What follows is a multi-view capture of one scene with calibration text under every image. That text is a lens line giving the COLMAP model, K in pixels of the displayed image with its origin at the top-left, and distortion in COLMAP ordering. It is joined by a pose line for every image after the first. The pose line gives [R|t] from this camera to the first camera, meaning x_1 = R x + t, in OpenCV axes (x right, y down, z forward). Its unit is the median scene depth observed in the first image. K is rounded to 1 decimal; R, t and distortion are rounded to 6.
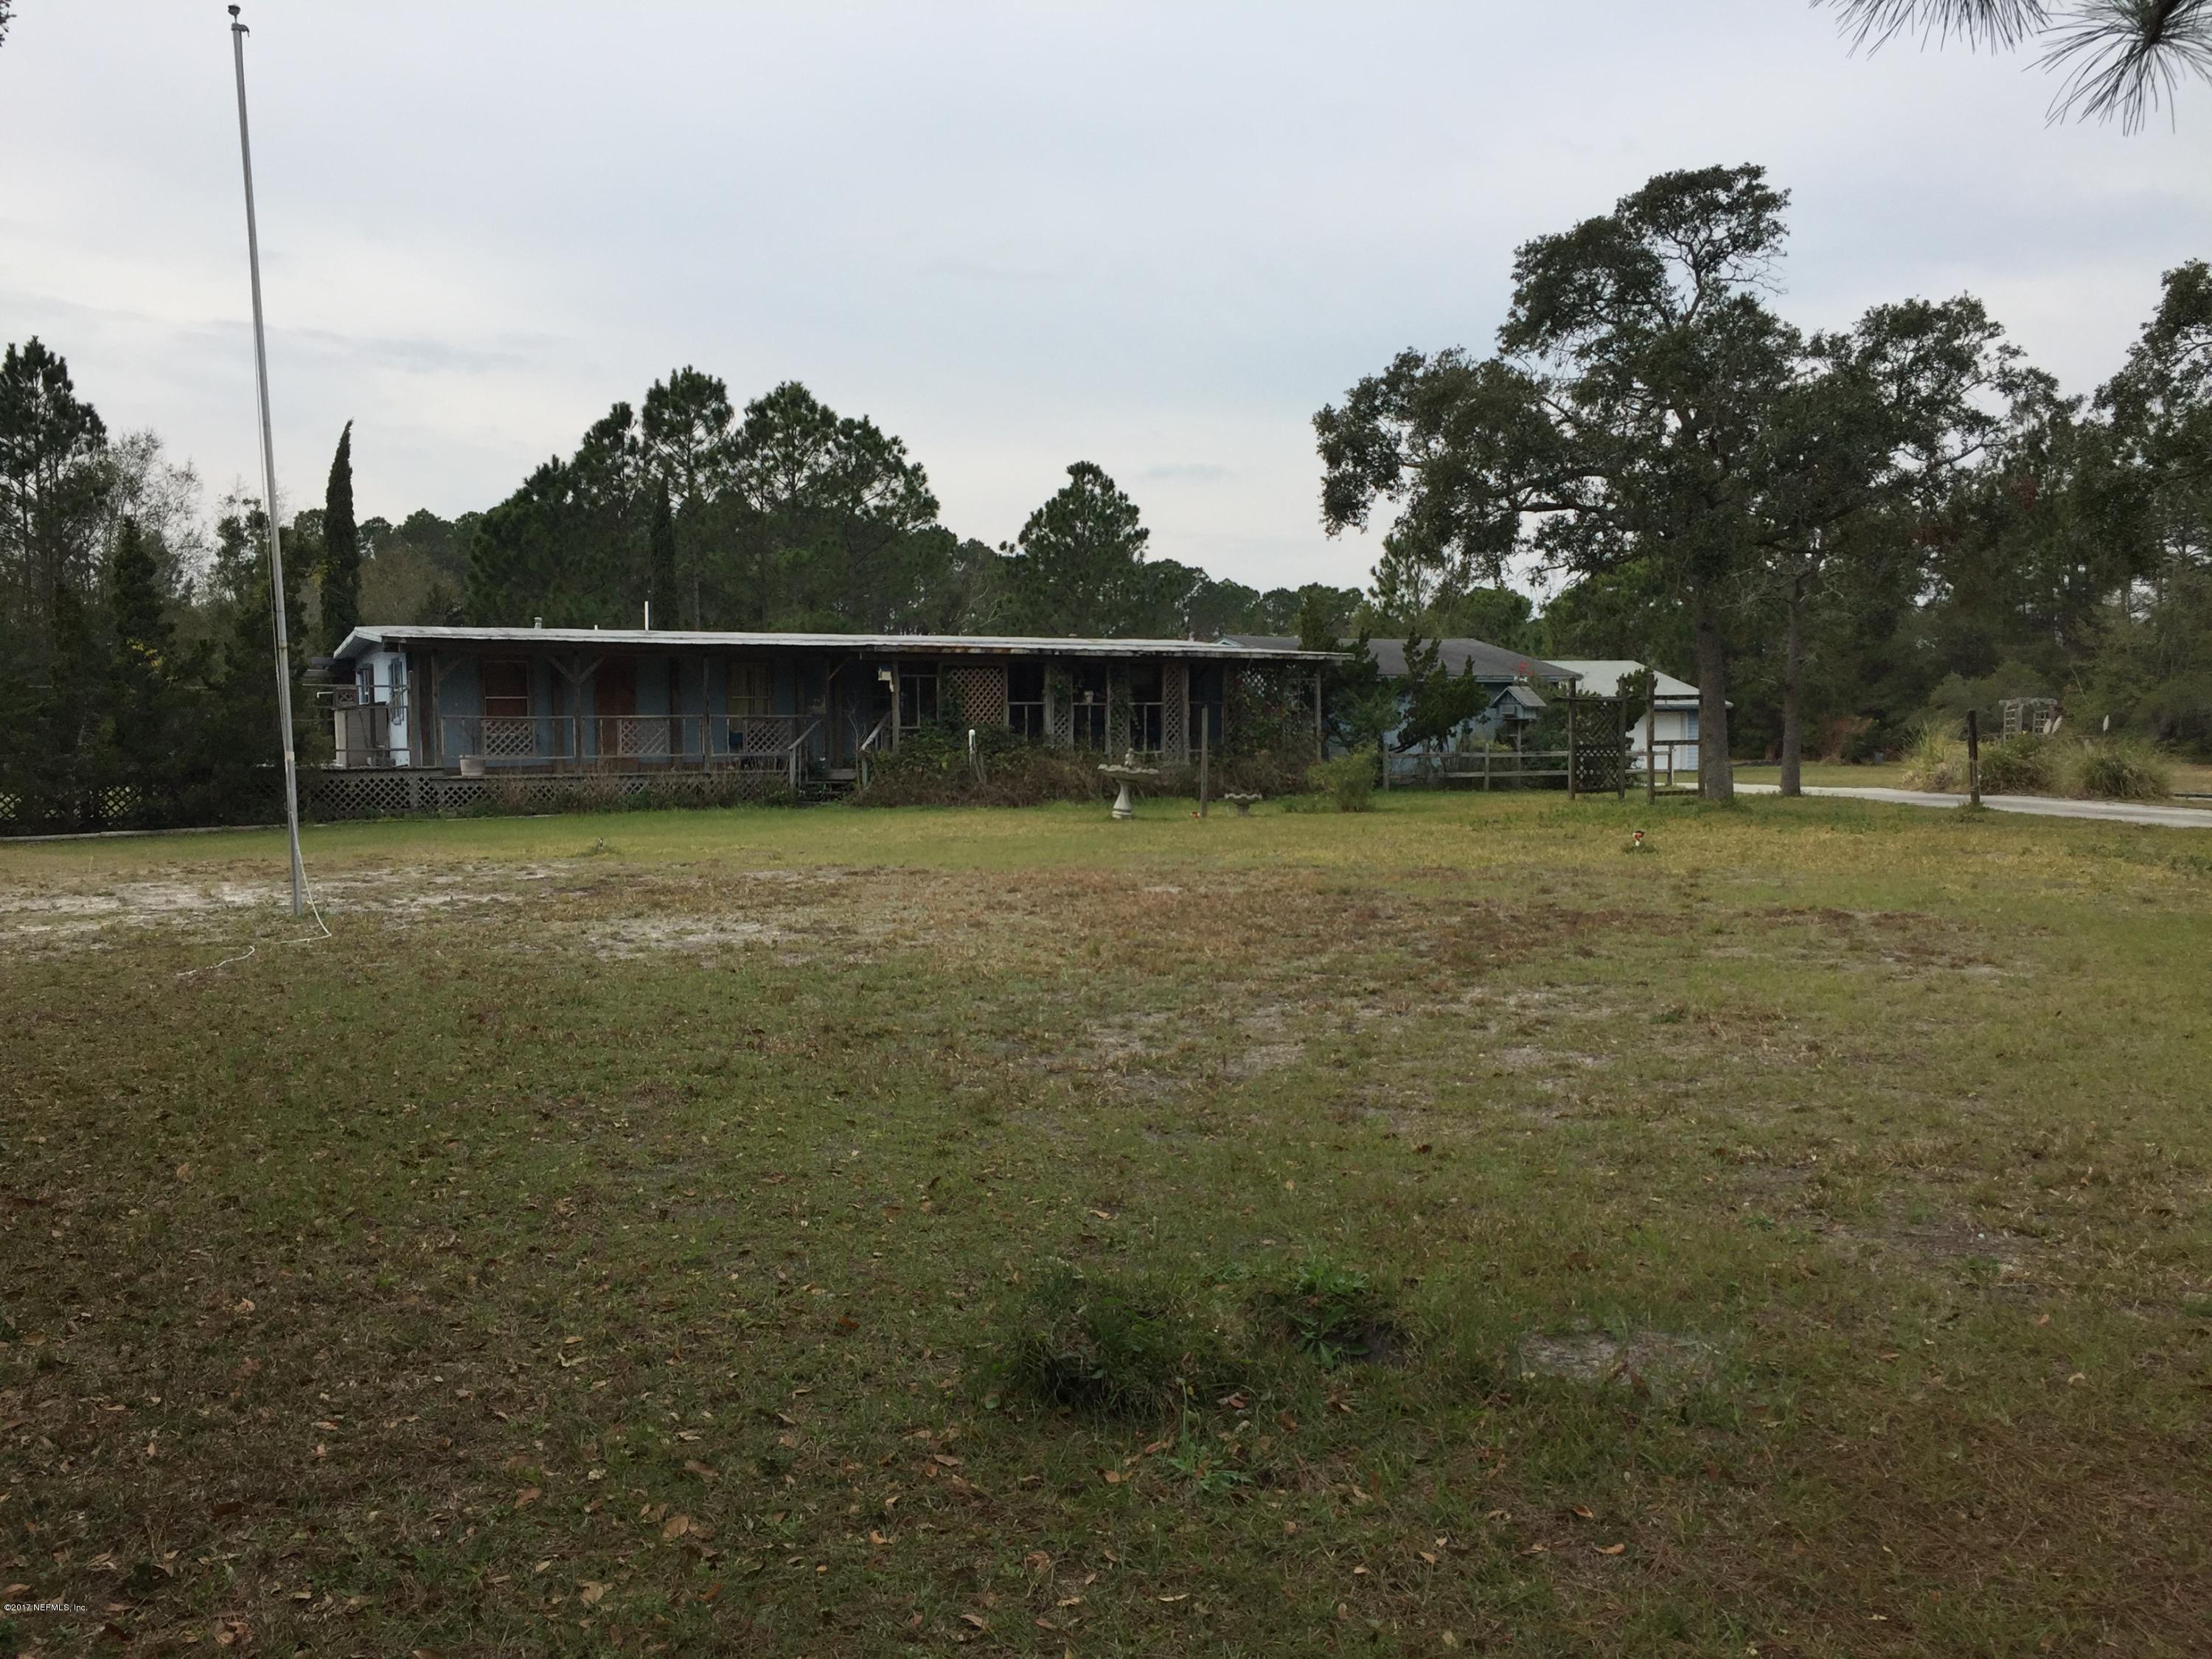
lens RADIAL K [[1899.7, 0, 1110.3], [0, 1899.7, 819.4], [0, 0, 1]] dist [0.084219, -0.118723]
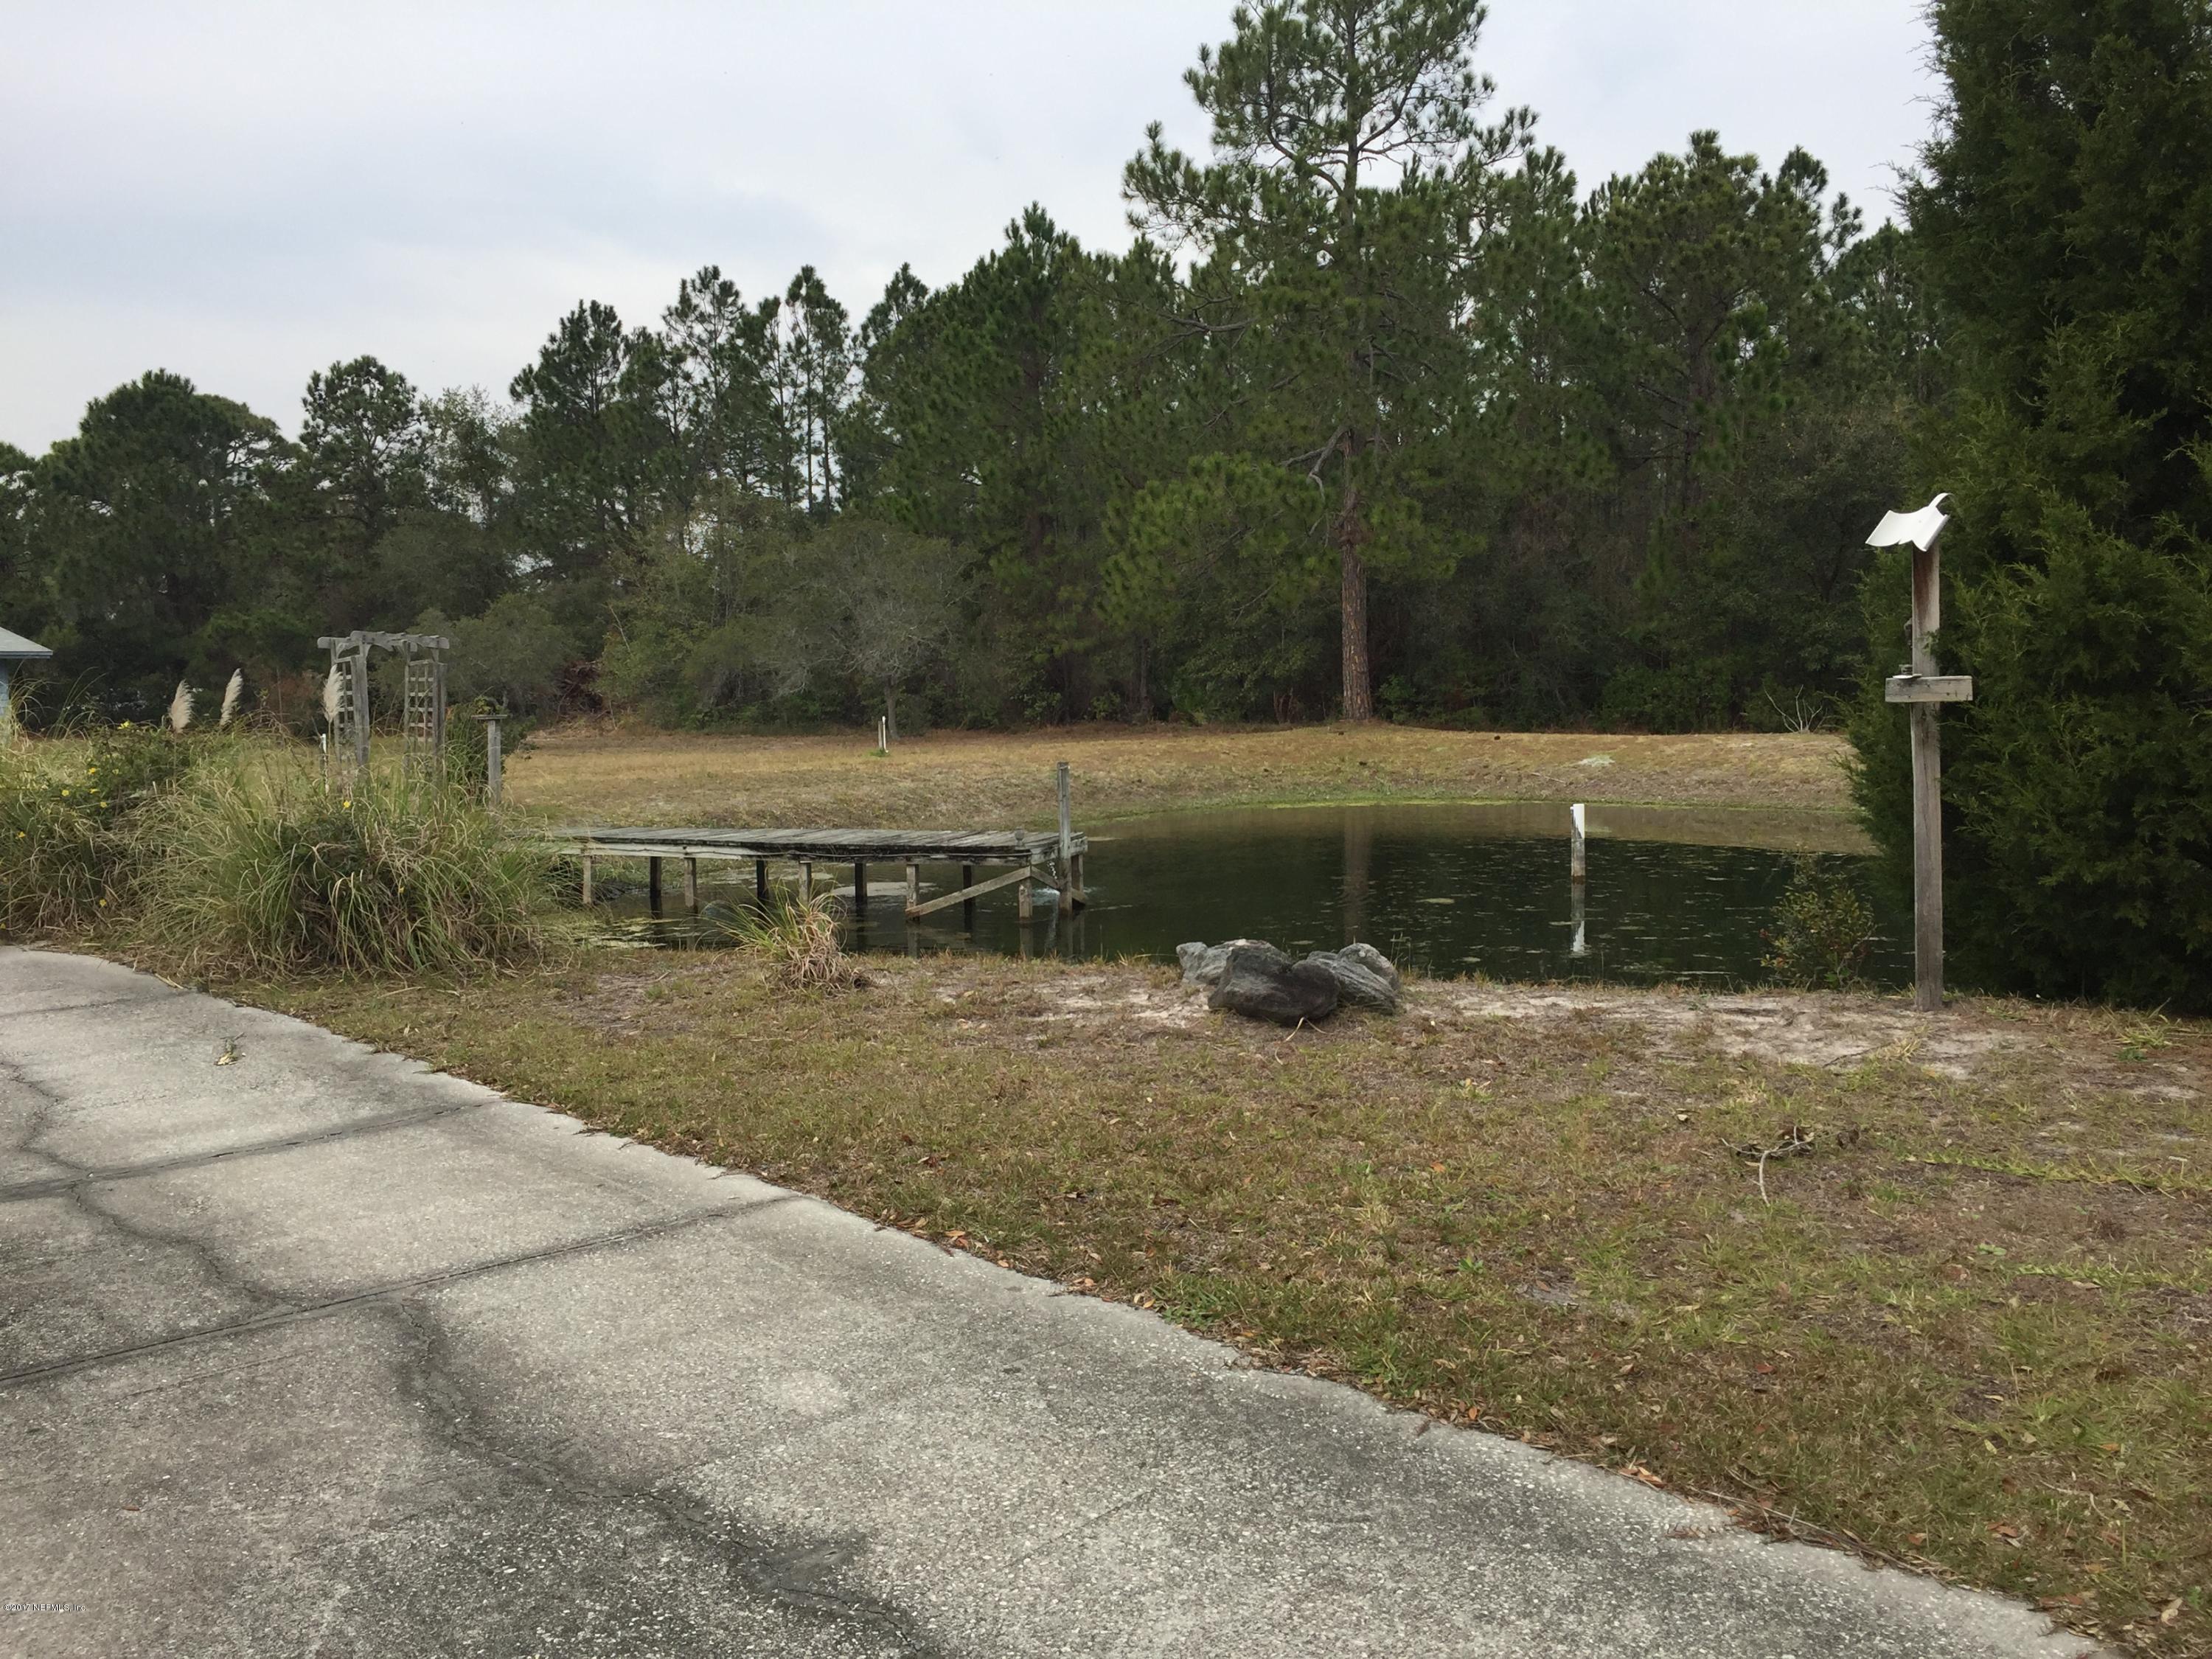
lens RADIAL K [[1899.7, 0, 1110.3], [0, 1899.7, 819.4], [0, 0, 1]] dist [0.084219, -0.118723]
pose [[0.773876, -0.033283, 0.632462, 0.172517], [0.016295, 0.999334, 0.032651, -0.016807], [-0.633127, -0.014962, 0.773903, 0.290194]]
